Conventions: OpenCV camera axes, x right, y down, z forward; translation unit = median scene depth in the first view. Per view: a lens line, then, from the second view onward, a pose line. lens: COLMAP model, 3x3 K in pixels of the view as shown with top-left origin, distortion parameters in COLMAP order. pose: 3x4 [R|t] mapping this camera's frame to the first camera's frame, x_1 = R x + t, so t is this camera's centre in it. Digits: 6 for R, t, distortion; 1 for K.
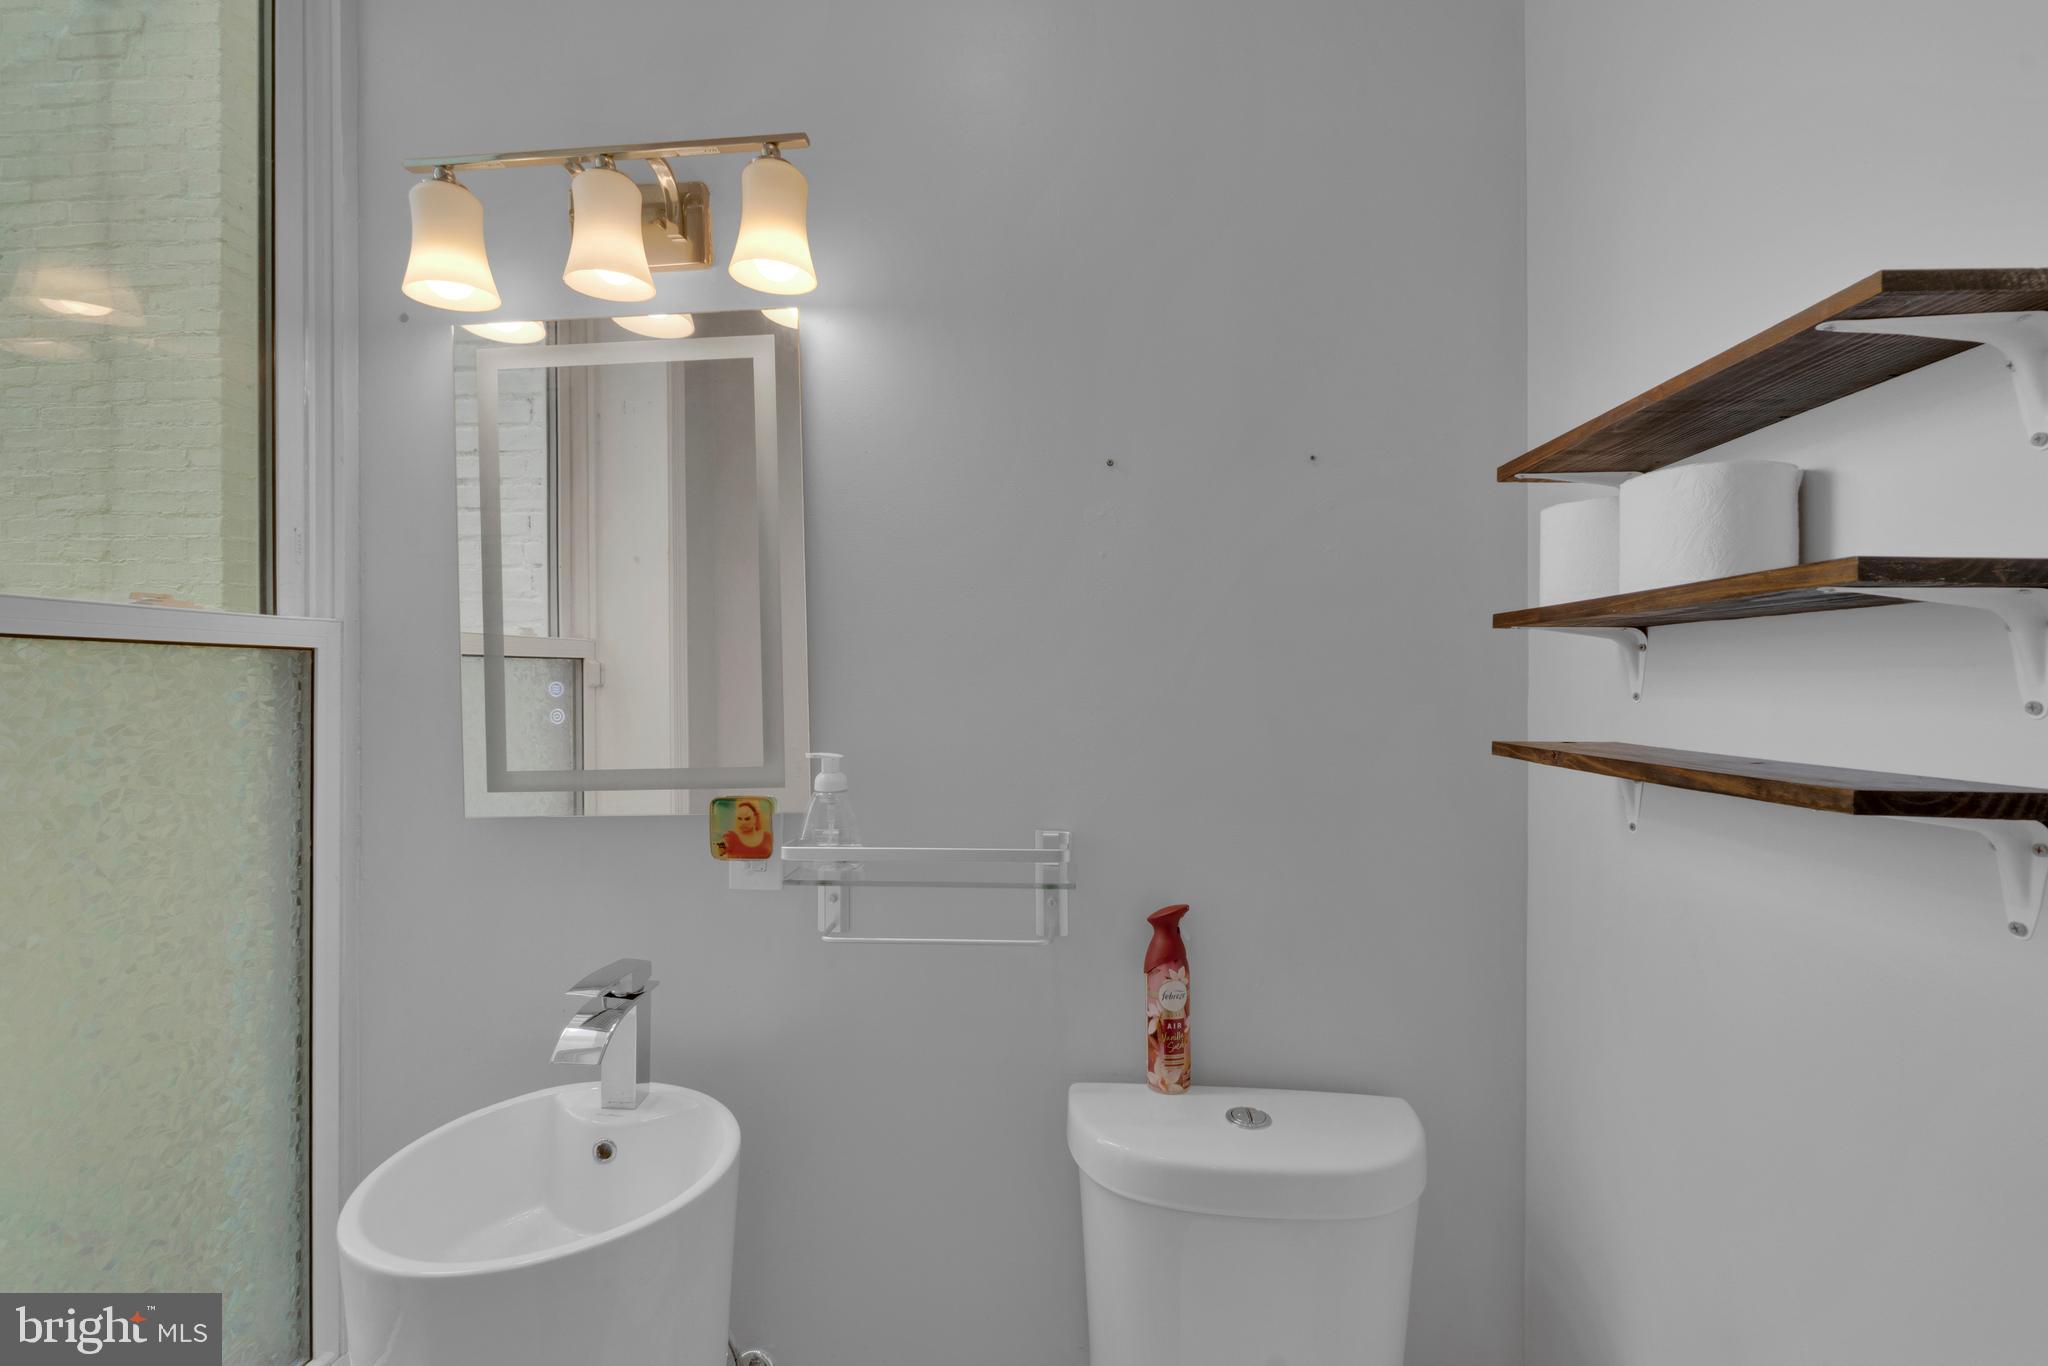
lens RADIAL K [[887.9, 0, 1020.7], [0, 887.9, 684.4], [0, 0, 1]] dist [-0.001989, -0.000324]
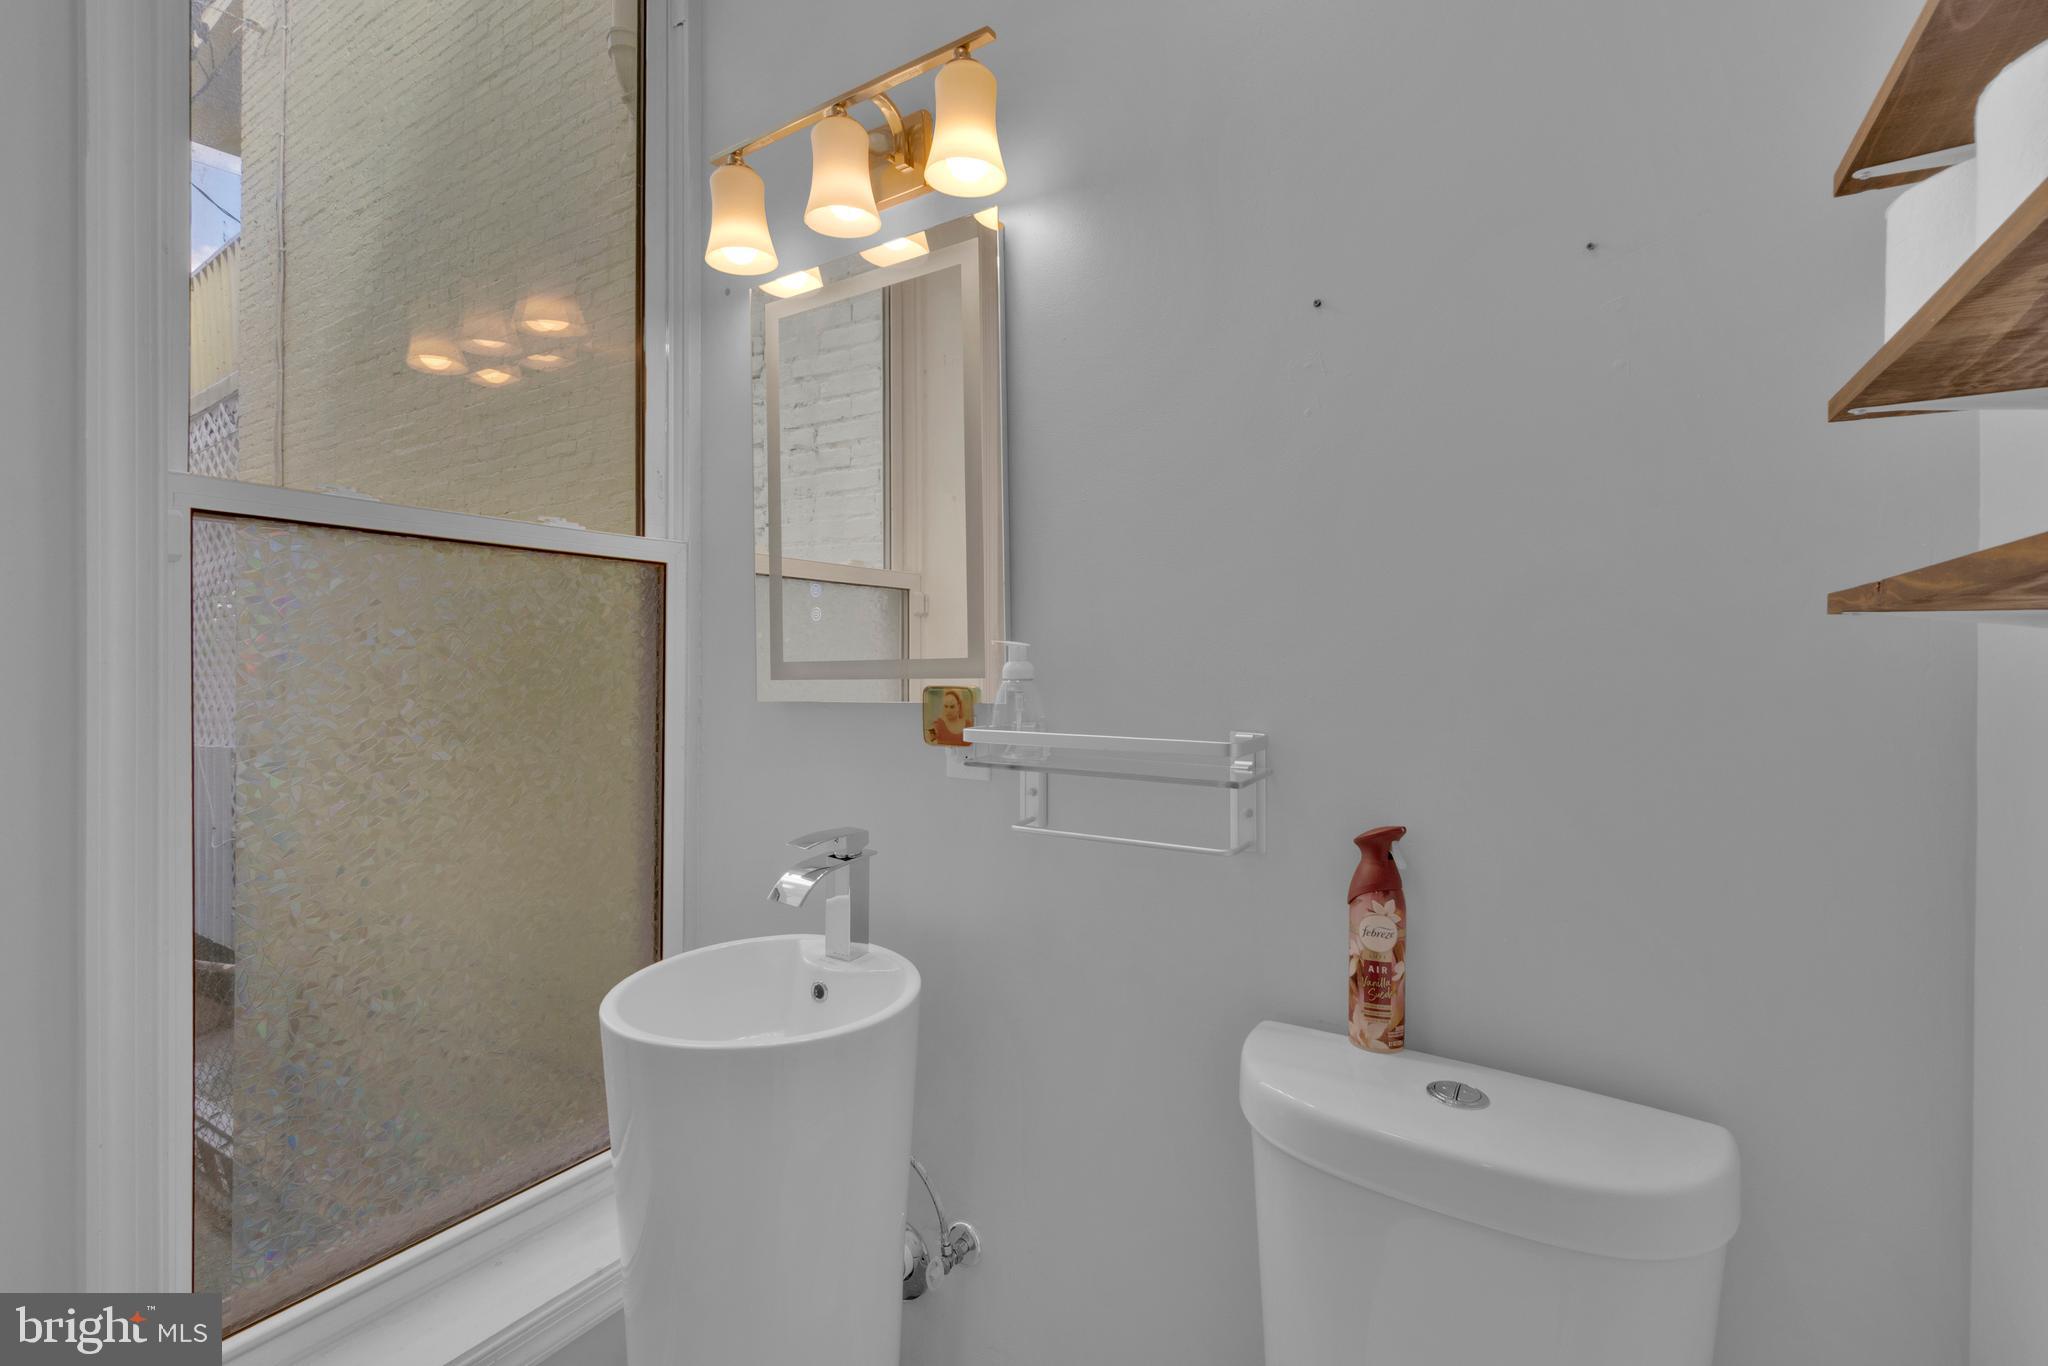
lens RADIAL K [[890.8, 0, 1018.5], [0, 890.8, 661.8], [0, 0, 1]] dist [-0.001060, -0.000175]
pose [[0.886363, 0.008206, -0.462918, 0.251975], [-0.007843, 0.999966, 0.002709, 0.097493], [0.462924, 0.001229, 0.886397, 0.110594]]
